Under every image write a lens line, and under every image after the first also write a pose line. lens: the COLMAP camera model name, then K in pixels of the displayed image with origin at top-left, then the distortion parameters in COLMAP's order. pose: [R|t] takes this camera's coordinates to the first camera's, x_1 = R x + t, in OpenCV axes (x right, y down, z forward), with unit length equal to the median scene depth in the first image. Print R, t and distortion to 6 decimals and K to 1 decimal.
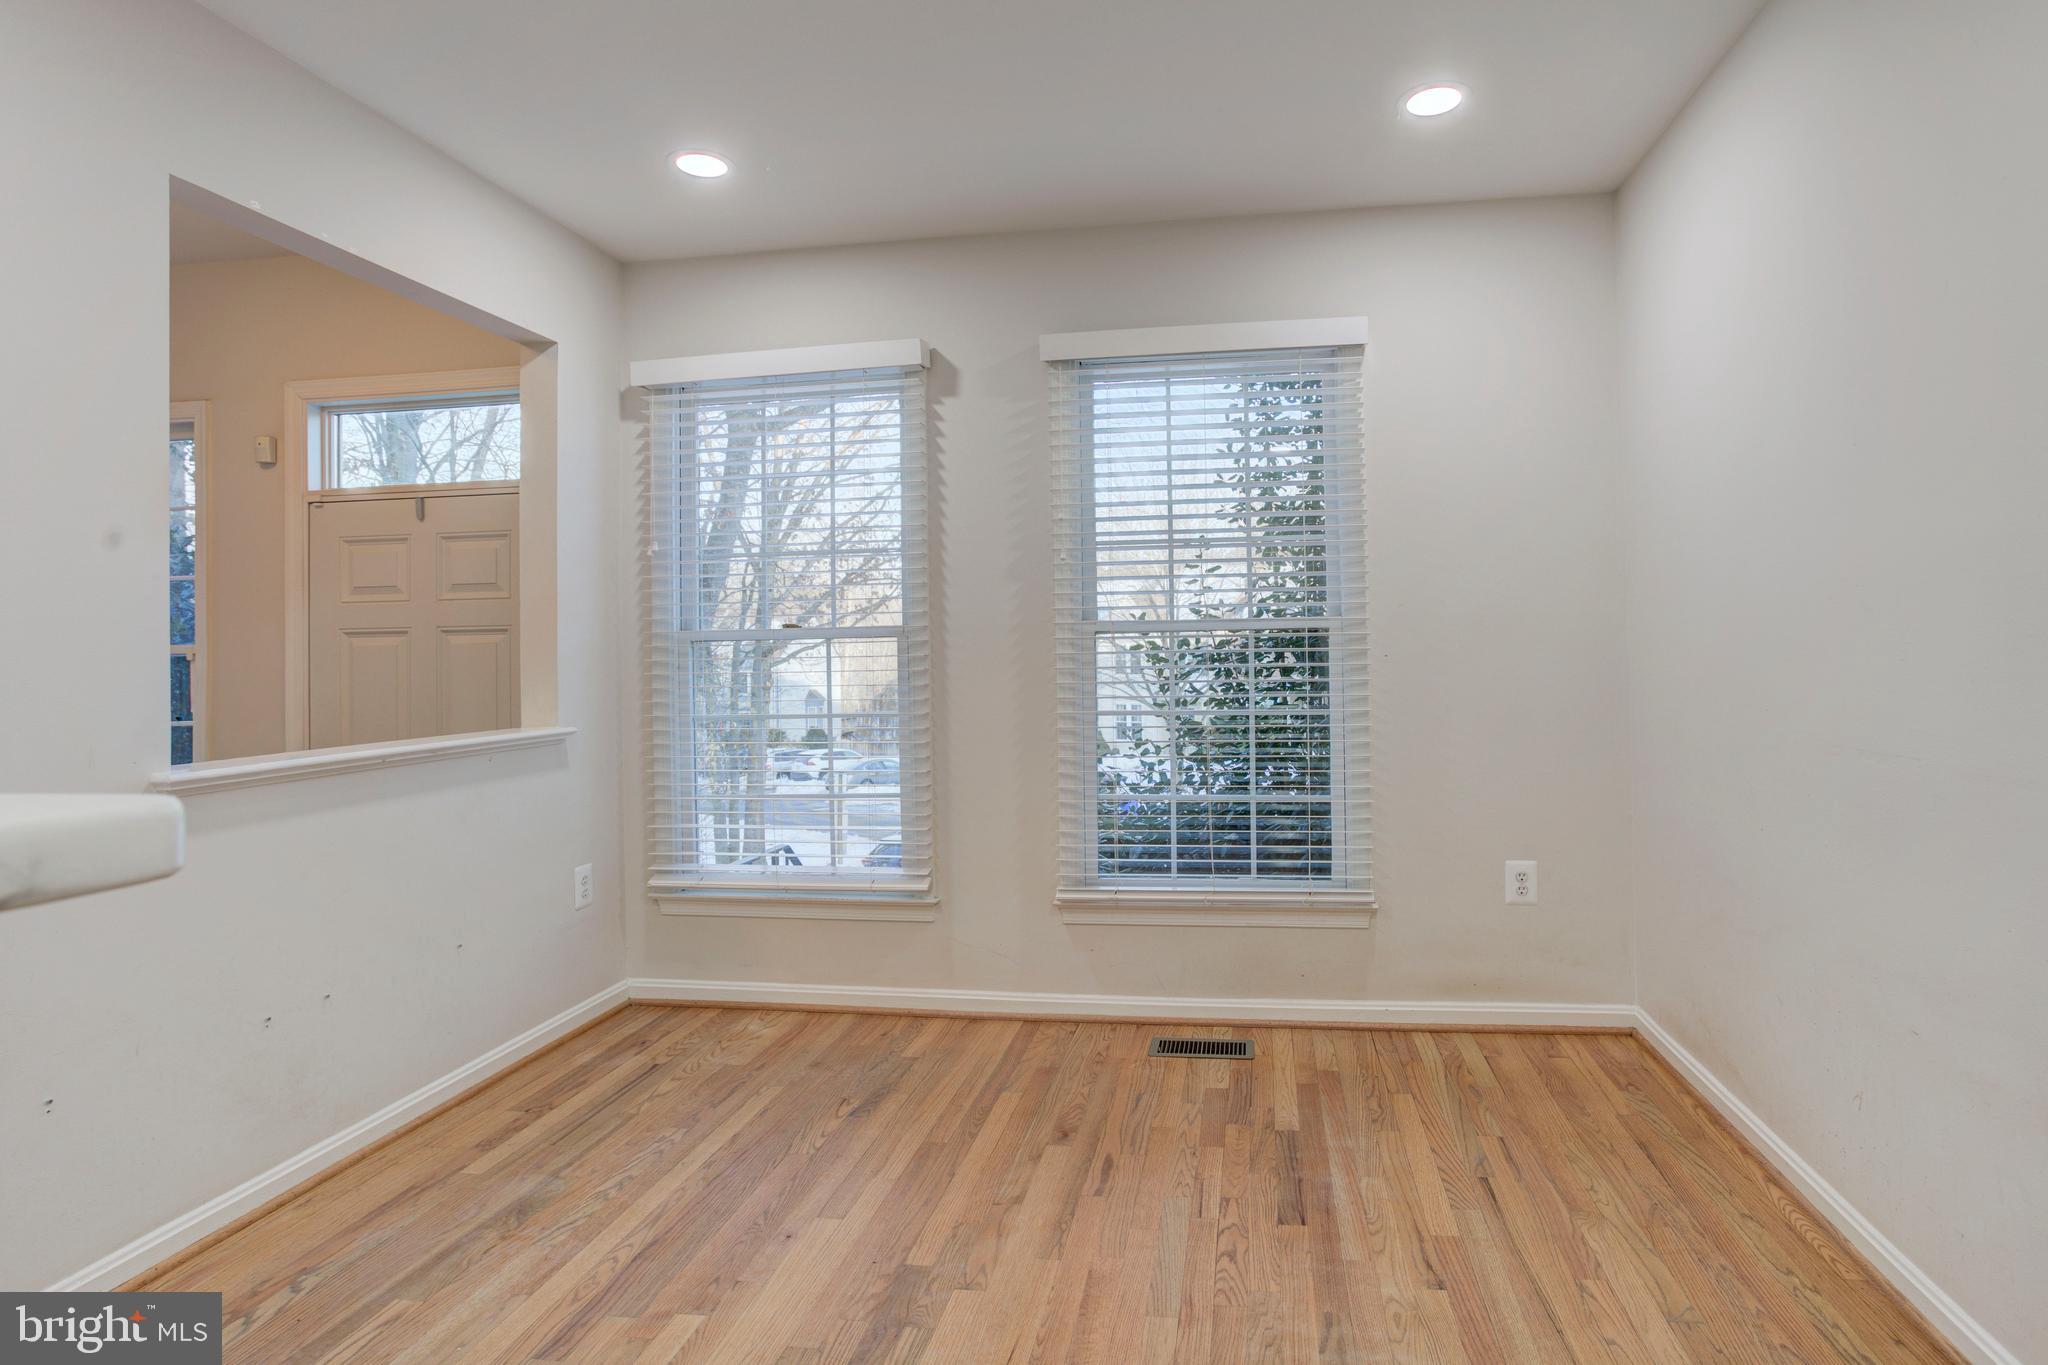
lens RADIAL K [[1084.7, 0, 1105.1], [0, 1084.7, 638.4], [0, 0, 1]] dist [-0.065226, 0.041589]
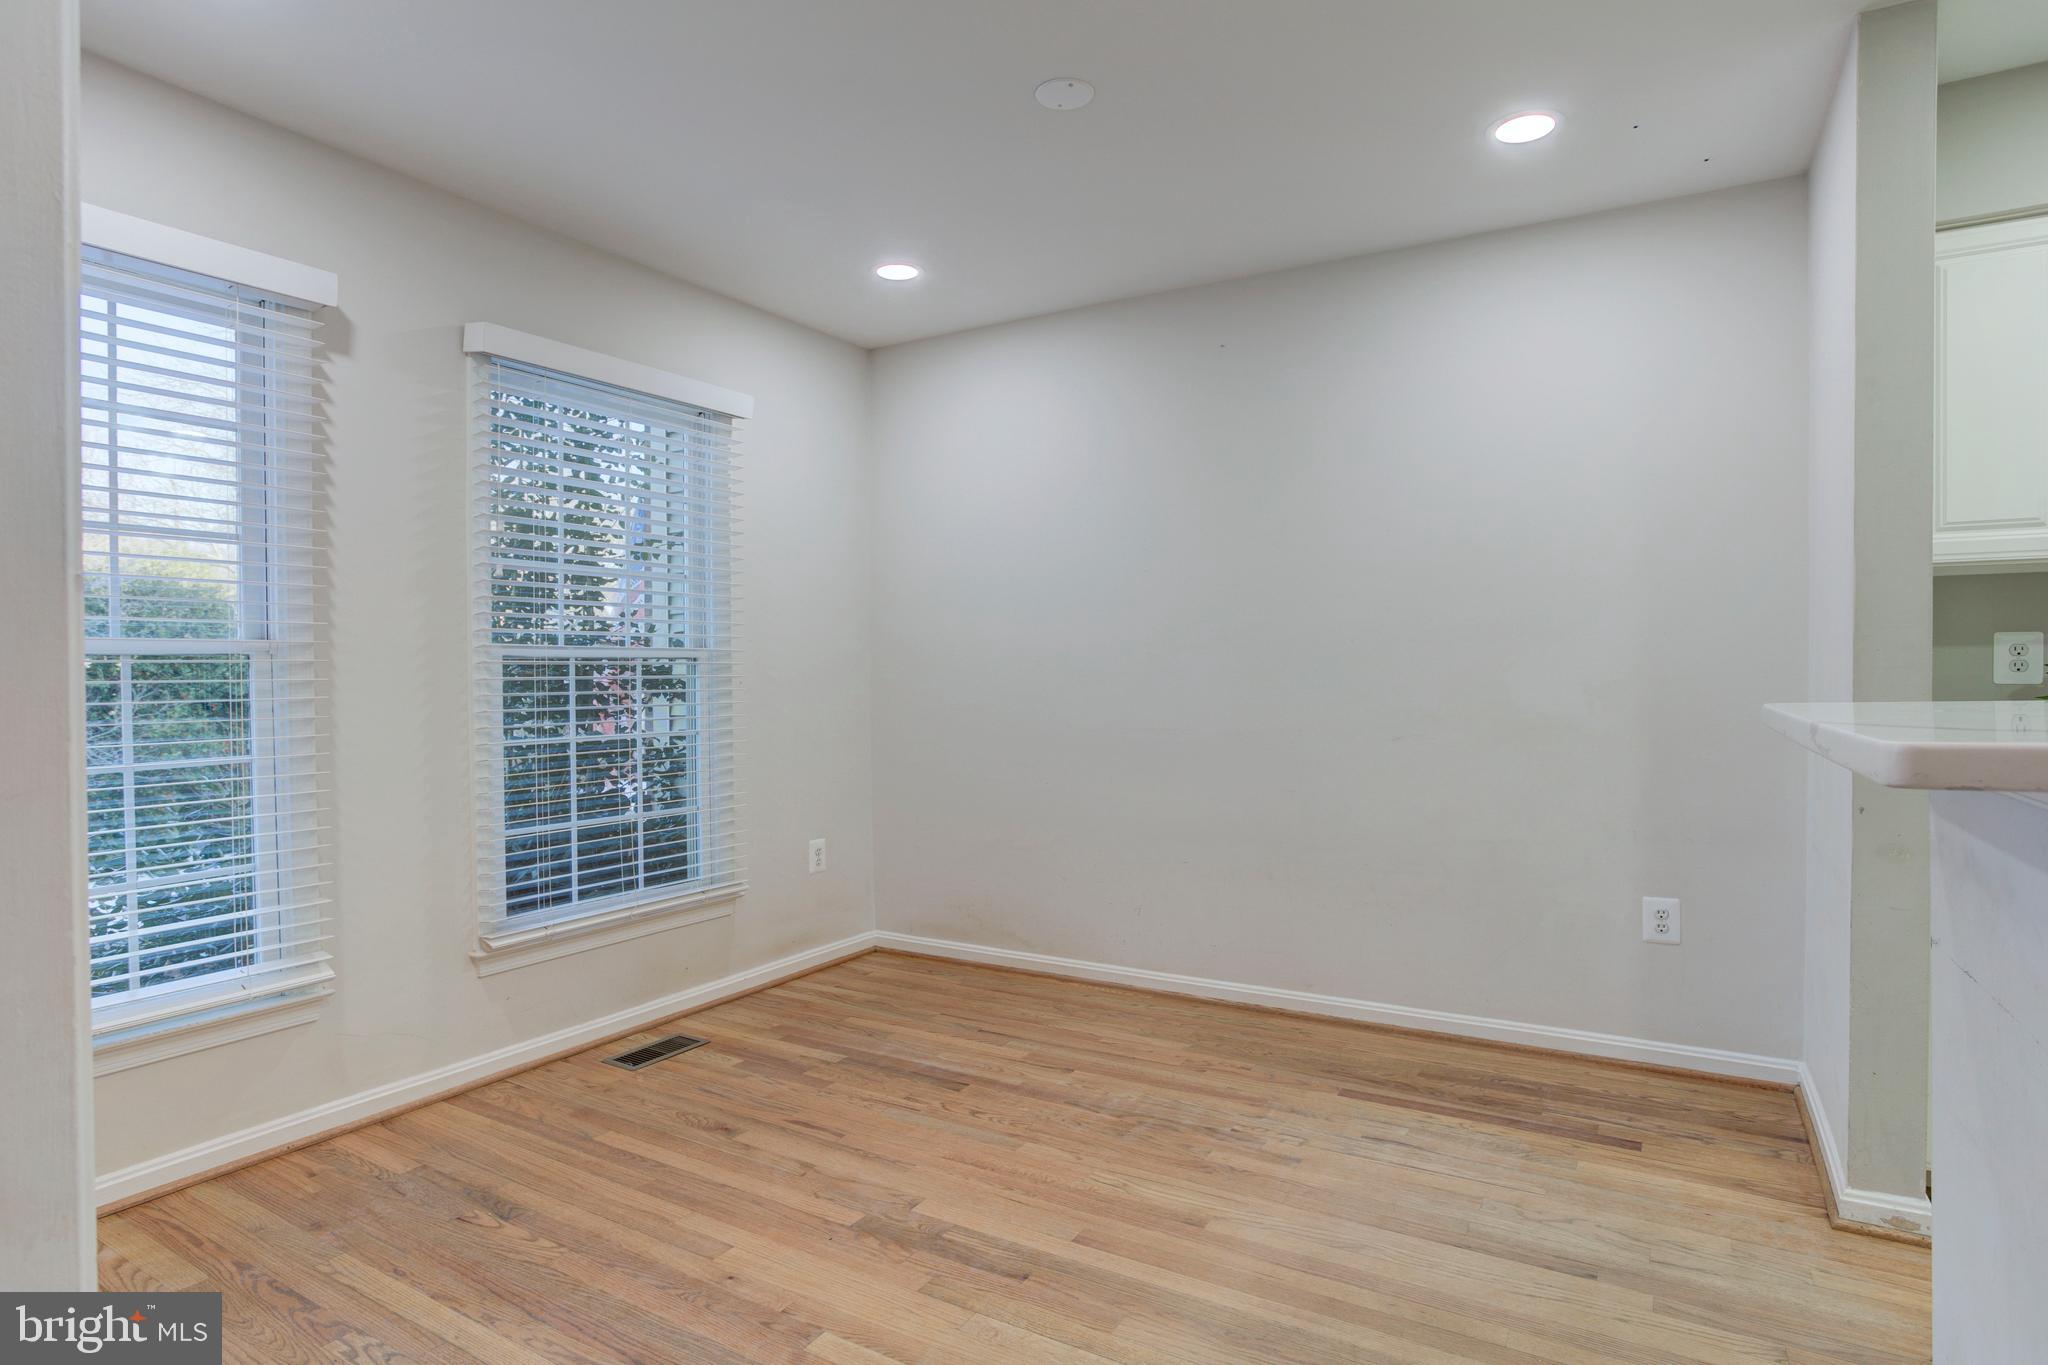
lens RADIAL K [[1053.2, 0, 1034.1], [0, 1053.2, 689.5], [0, 0, 1]] dist [-0.062021, 0.036311]
pose [[0.400522, -0.001100, 0.916287, -0.803649], [-0.015557, 0.999847, 0.008001, 0.010385], [-0.916155, -0.017459, 0.400444, 0.287943]]
